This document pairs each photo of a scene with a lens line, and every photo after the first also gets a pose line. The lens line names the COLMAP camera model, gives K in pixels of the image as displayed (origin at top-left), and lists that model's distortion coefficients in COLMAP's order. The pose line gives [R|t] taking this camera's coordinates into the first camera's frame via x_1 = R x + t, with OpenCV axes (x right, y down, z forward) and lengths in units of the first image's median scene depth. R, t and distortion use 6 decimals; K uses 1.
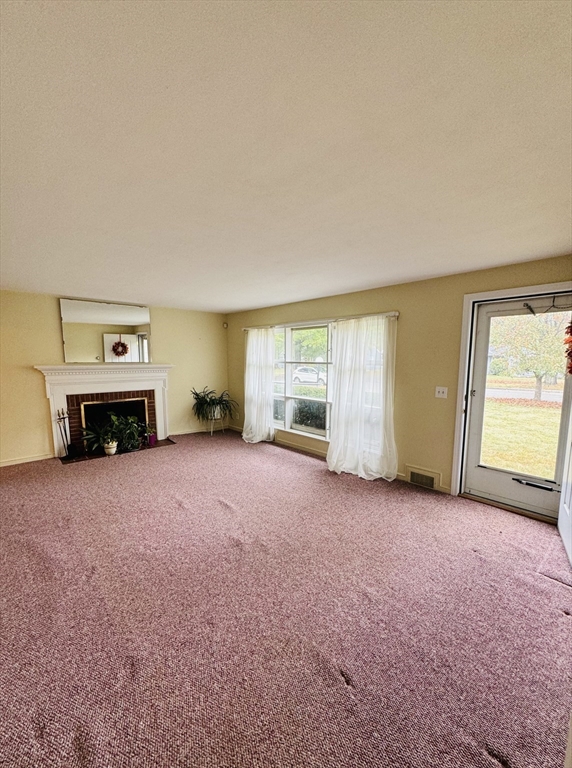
lens RADIAL K [[308.1, 0, 285.1], [0, 308.1, 391.8], [0, 0, 1]] dist [-0.001695, -0.000232]
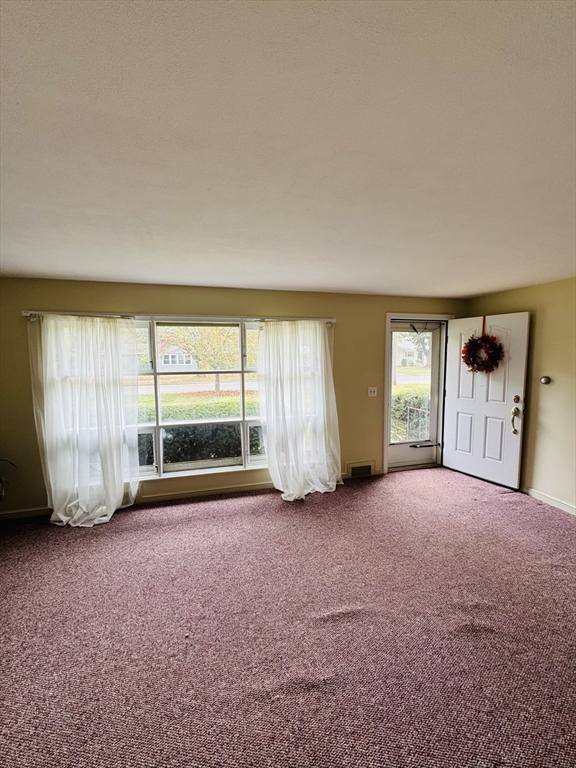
lens RADIAL K [[308.1, 0, 288.0], [0, 308.1, 378.3], [0, 0, 1]] dist [-0.001695, -0.000232]
pose [[0.480797, -0.072872, 0.873799, -0.587365], [0.107624, 0.993910, 0.023670, -0.096825], [-0.870202, 0.082661, 0.485712, 0.604567]]
